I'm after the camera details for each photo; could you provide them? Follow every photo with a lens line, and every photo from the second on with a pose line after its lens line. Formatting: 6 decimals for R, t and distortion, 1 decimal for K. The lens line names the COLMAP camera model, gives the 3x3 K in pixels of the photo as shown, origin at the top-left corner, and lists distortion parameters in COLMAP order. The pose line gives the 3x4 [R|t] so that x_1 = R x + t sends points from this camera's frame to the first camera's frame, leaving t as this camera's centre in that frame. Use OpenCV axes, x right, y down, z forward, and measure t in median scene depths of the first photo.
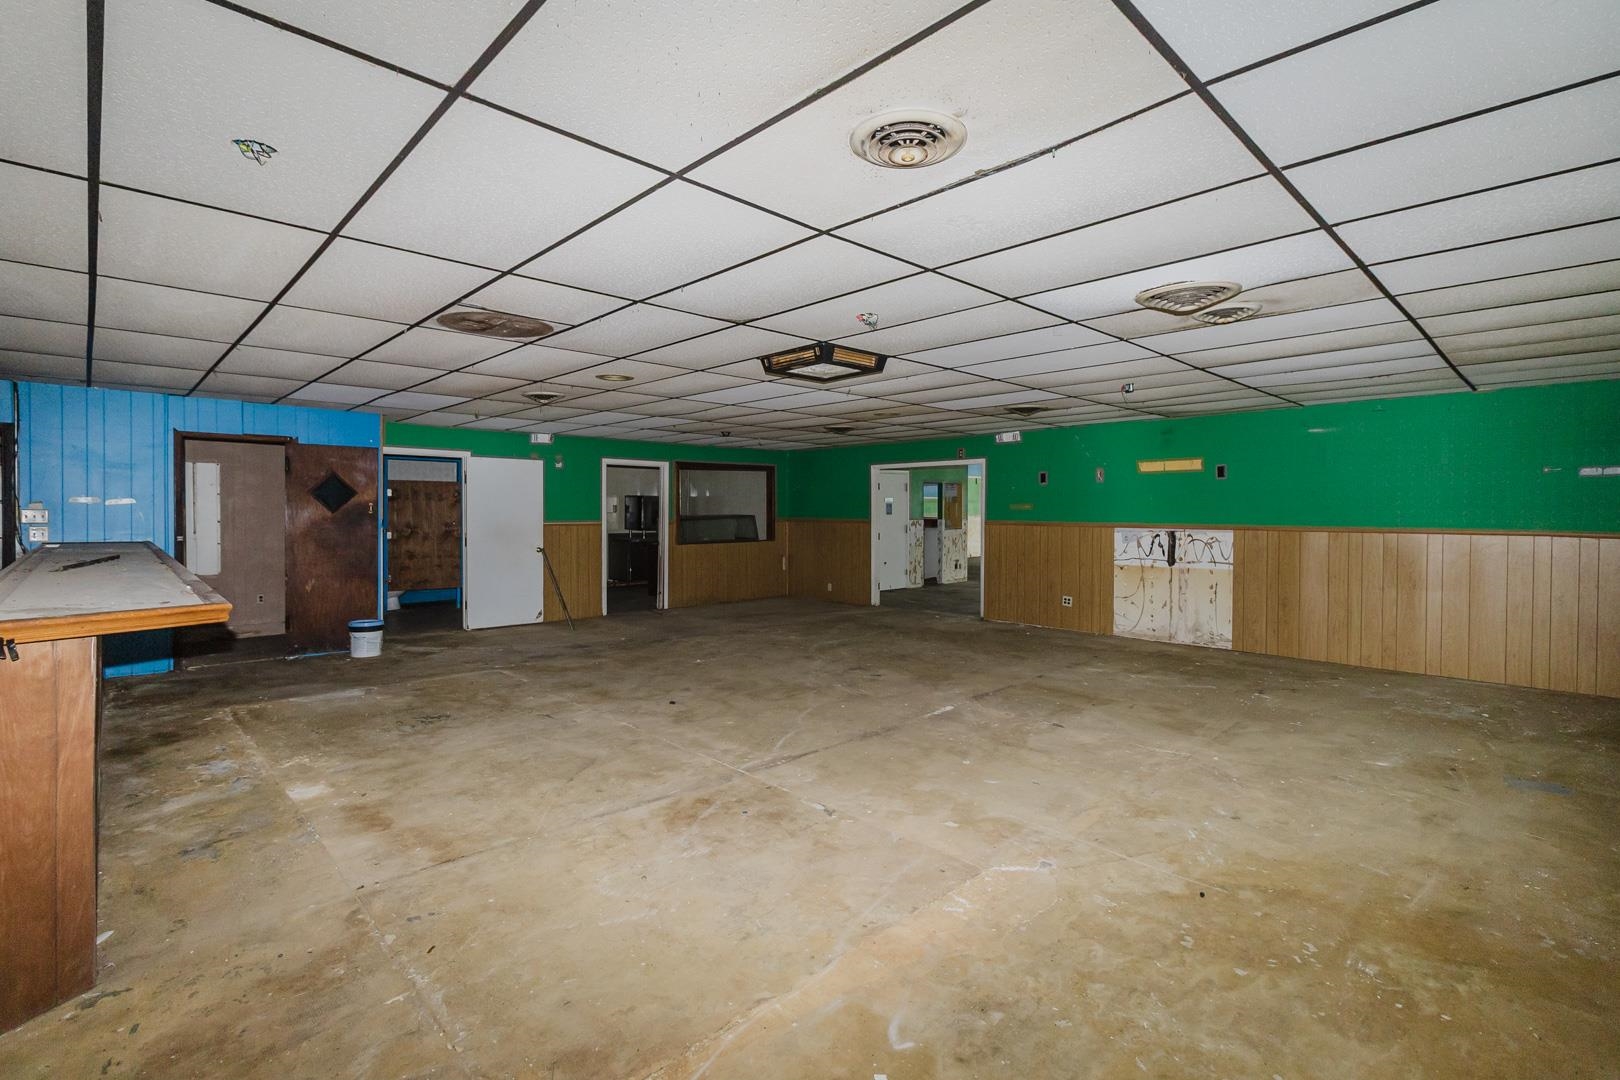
lens RADIAL K [[745.5, 0, 811.4], [0, 745.5, 524.1], [0, 0, 1]] dist [0.001333, -0.000593]
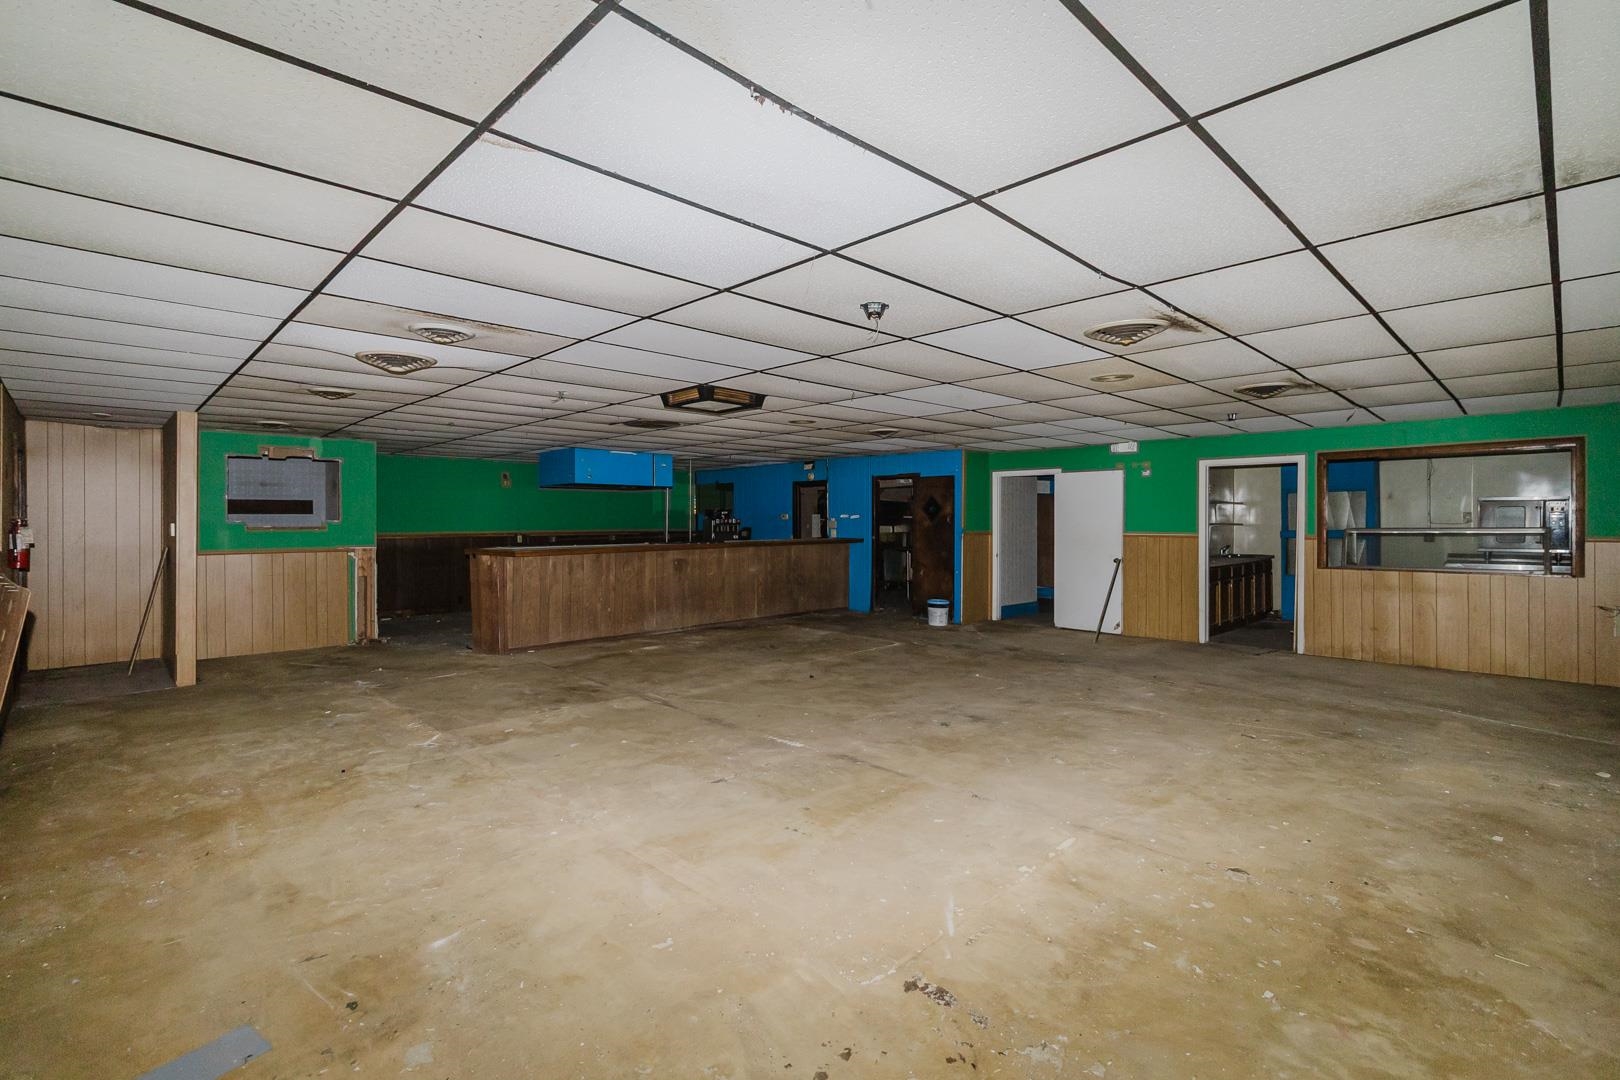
lens RADIAL K [[745.5, 0, 811.6], [0, 745.5, 528.3], [0, 0, 1]] dist [0.001333, -0.000593]
pose [[0.001677, 0.009165, -0.999957, 1.297312], [-0.017827, 0.999799, 0.009134, -0.021911], [0.999840, 0.017811, 0.001840, 1.231558]]
